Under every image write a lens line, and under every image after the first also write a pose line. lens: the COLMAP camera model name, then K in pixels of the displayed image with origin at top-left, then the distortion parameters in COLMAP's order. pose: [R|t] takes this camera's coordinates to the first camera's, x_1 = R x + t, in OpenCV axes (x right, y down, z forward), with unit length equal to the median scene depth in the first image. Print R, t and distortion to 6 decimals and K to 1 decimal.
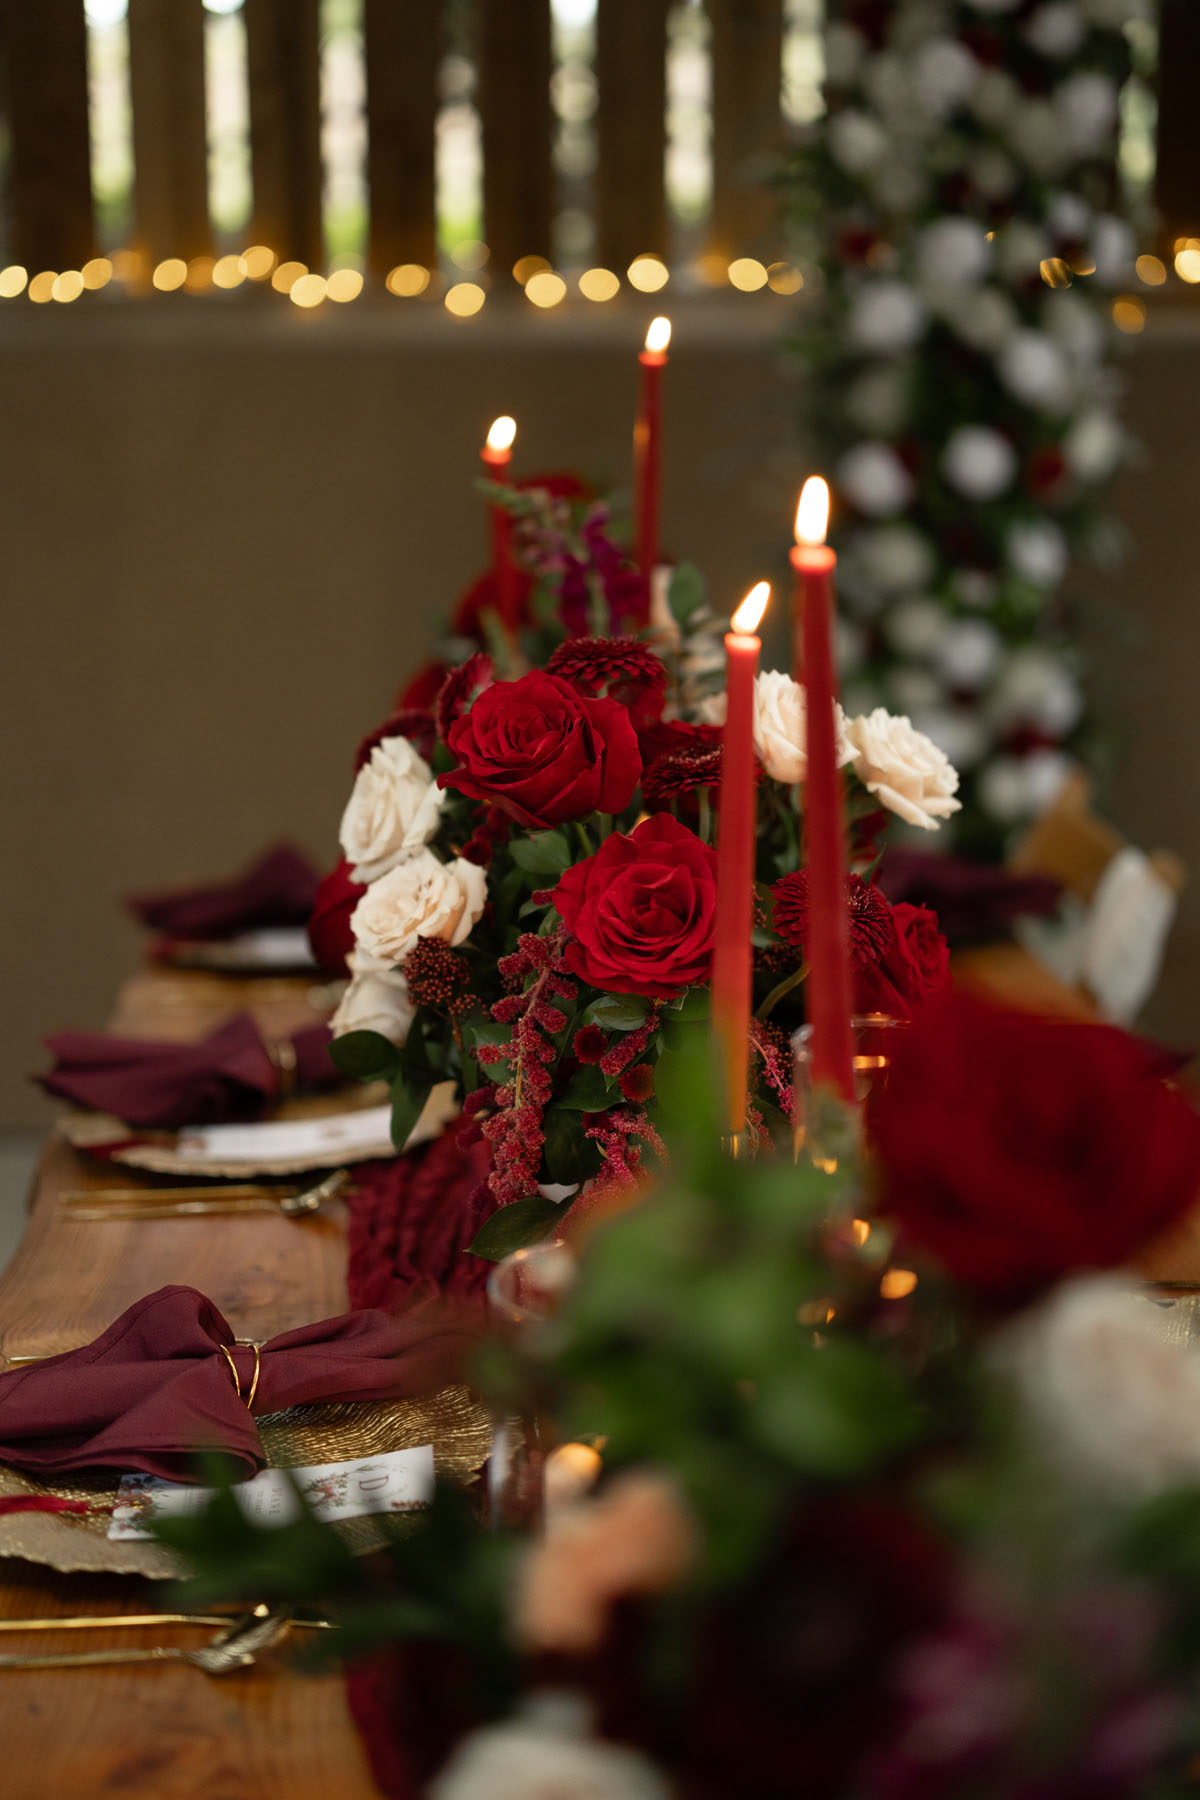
lens RADIAL K [[2752.7, 0, 600.0], [0, 2752.7, 900.0], [0, 0, 1]] dist [0.002595, 0.054522]
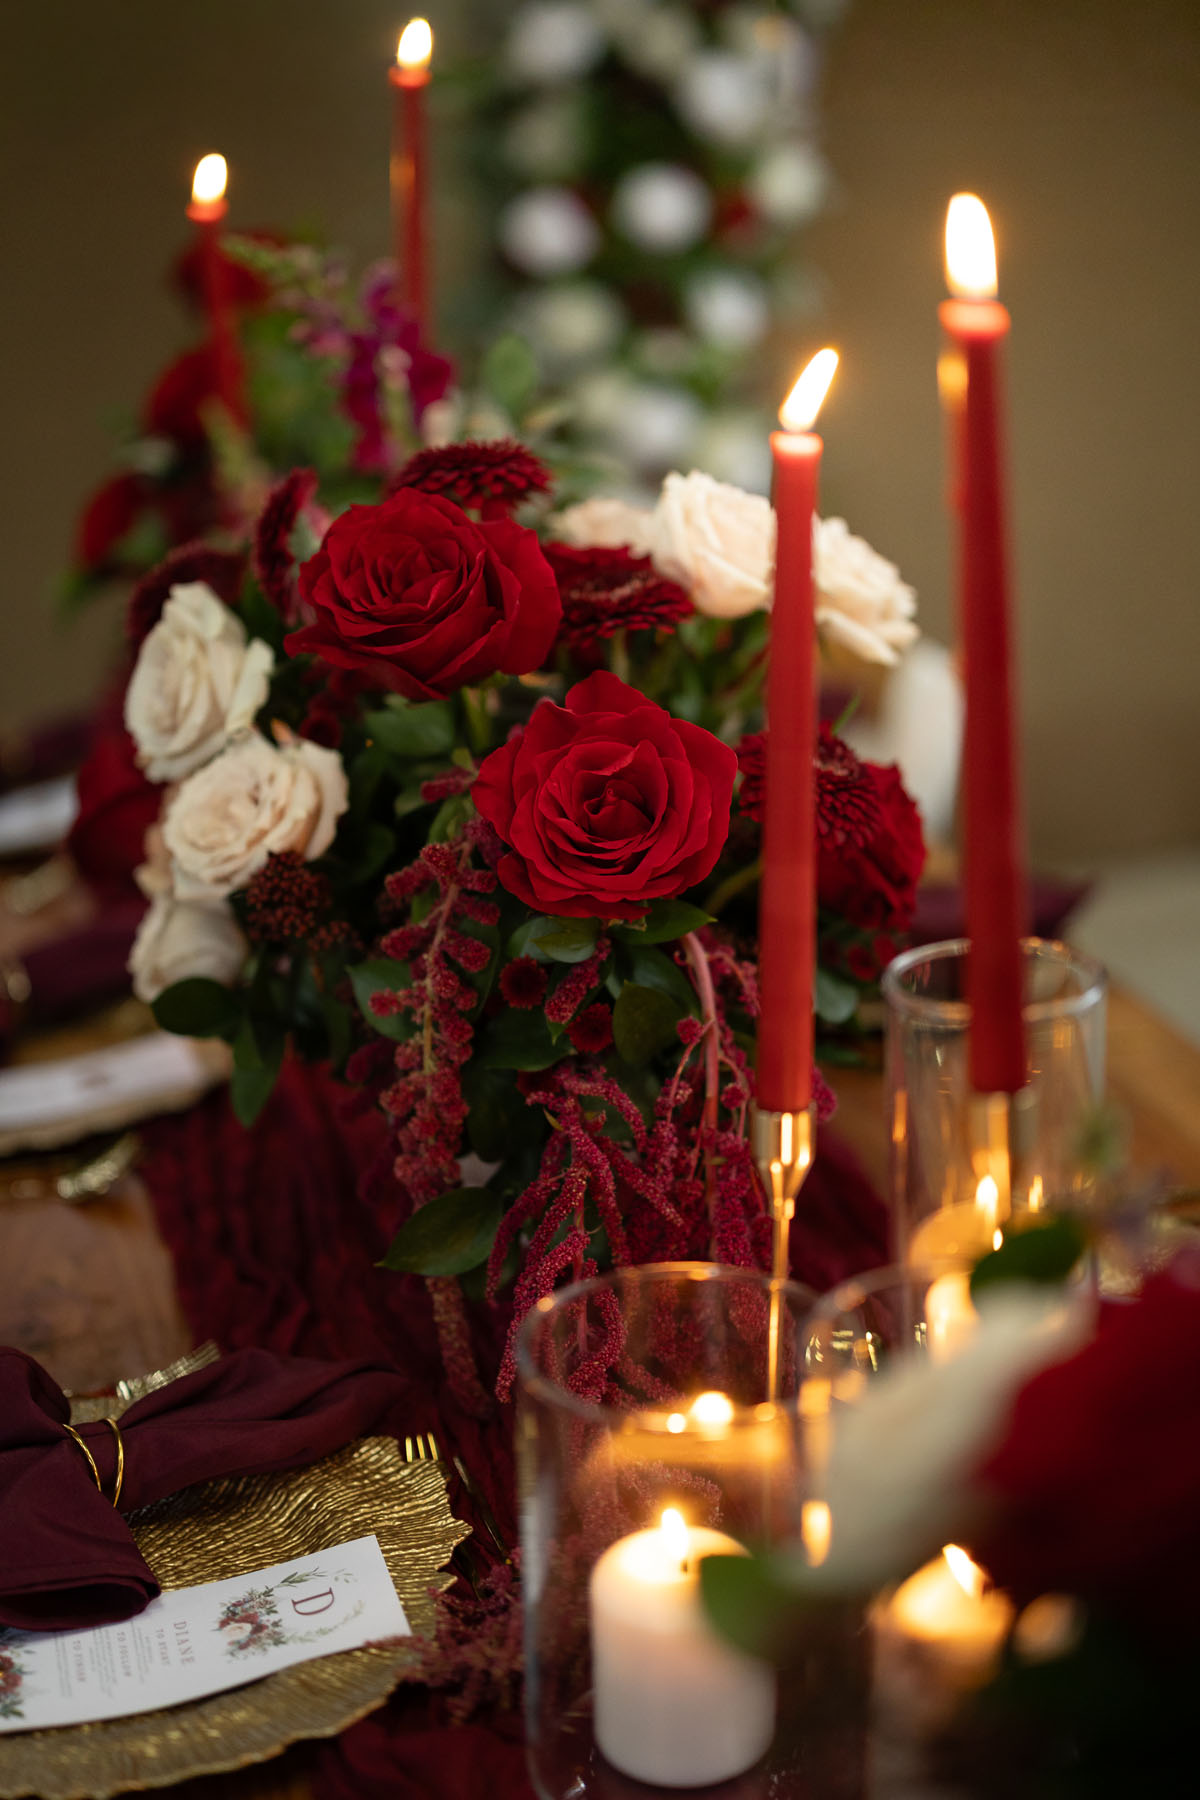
lens RADIAL K [[2749.5, 0, 624.1], [0, 2749.5, 937.2], [0, 0, 1]] dist [0.003193, 0.038033]
pose [[0.980656, -0.079652, 0.178801, -0.106936], [0.062329, 0.992983, 0.100498, -0.033307], [-0.185552, -0.087410, 0.978739, 0.243845]]
